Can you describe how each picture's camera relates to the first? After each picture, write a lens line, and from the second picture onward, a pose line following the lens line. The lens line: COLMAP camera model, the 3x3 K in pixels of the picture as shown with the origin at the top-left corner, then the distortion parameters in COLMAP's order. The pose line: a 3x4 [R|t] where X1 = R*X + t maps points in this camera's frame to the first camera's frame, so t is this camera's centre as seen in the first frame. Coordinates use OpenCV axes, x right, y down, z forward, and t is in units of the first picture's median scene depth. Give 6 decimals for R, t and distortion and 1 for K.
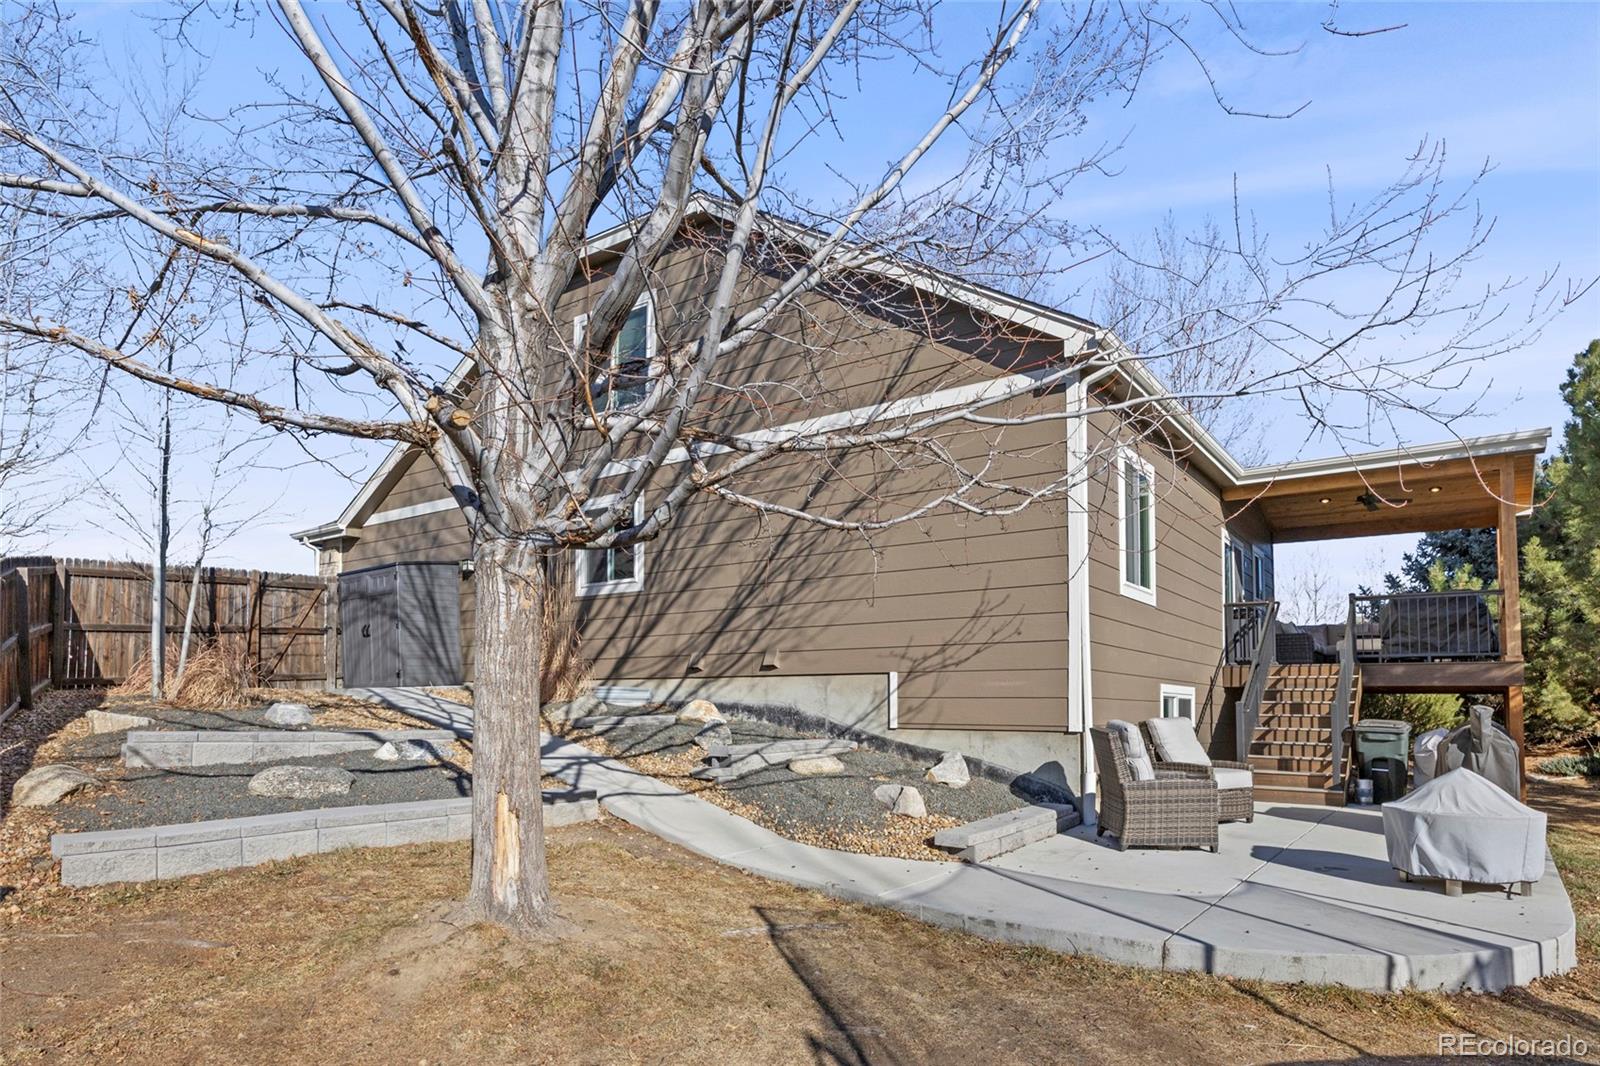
lens RADIAL K [[931.5, 0, 836.8], [0, 931.5, 648.4], [0, 0, 1]] dist [0.004629, -0.000961]
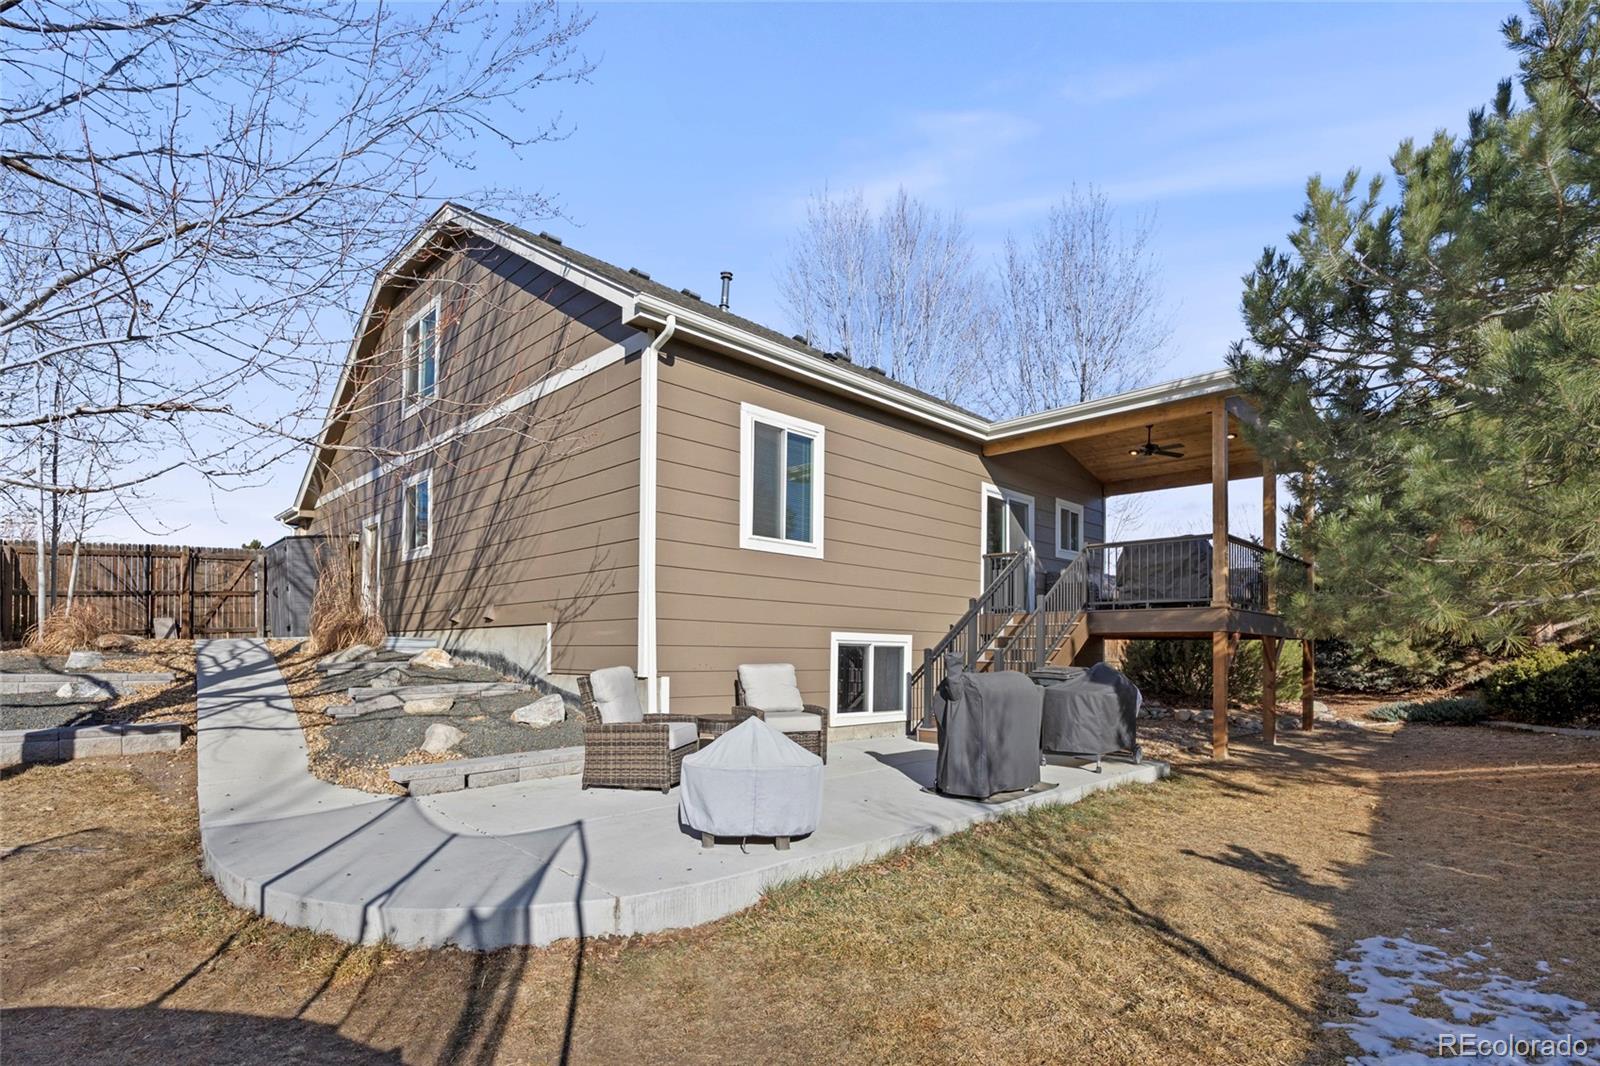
lens RADIAL K [[797.0, 0, 808.5], [0, 797.0, 630.4], [0, 0, 1]] dist [-0.015936, -0.000039]
pose [[0.985091, -0.006202, -0.171920, 0.431588], [0.012068, 0.999379, 0.033094, 0.005922], [0.171608, -0.034676, 0.984555, 0.097094]]
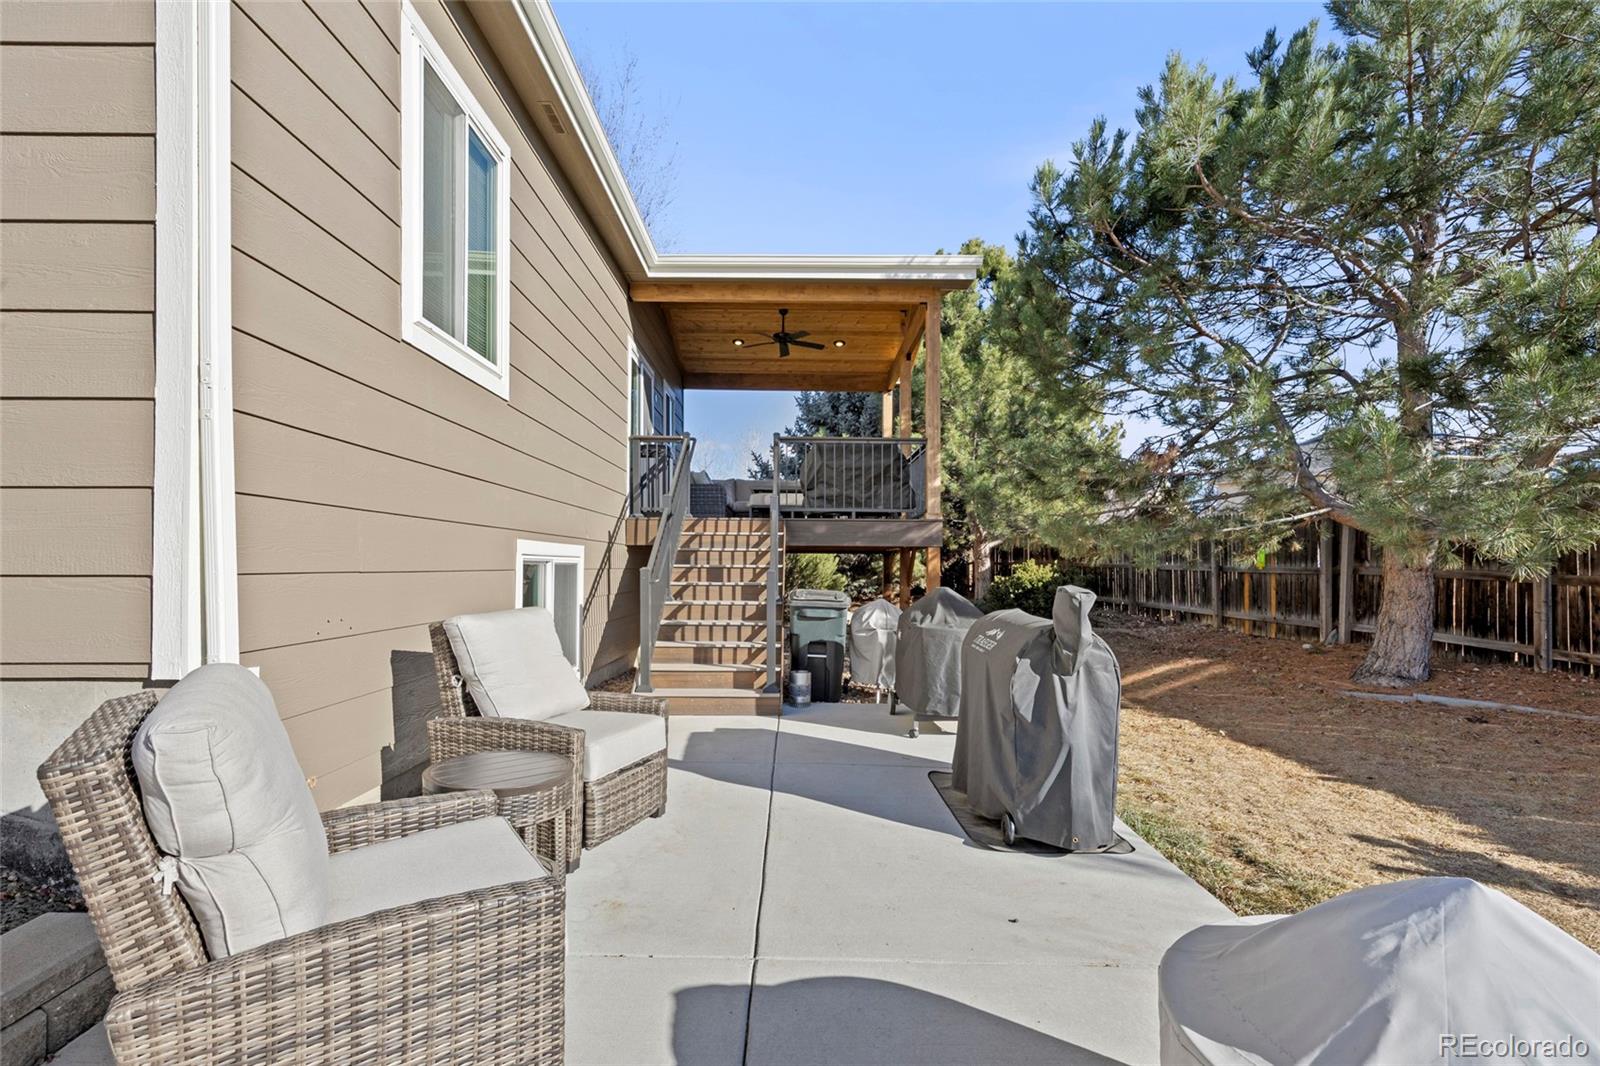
lens RADIAL K [[761.8, 0, 818.3], [0, 761.8, 554.8], [0, 0, 1]] dist [0.000583, -0.000174]
pose [[0.807672, 0.001557, 0.589631, 0.201890], [-0.034188, 0.998438, 0.044194, 0.018802], [-0.588641, -0.055853, 0.806463, 0.468204]]
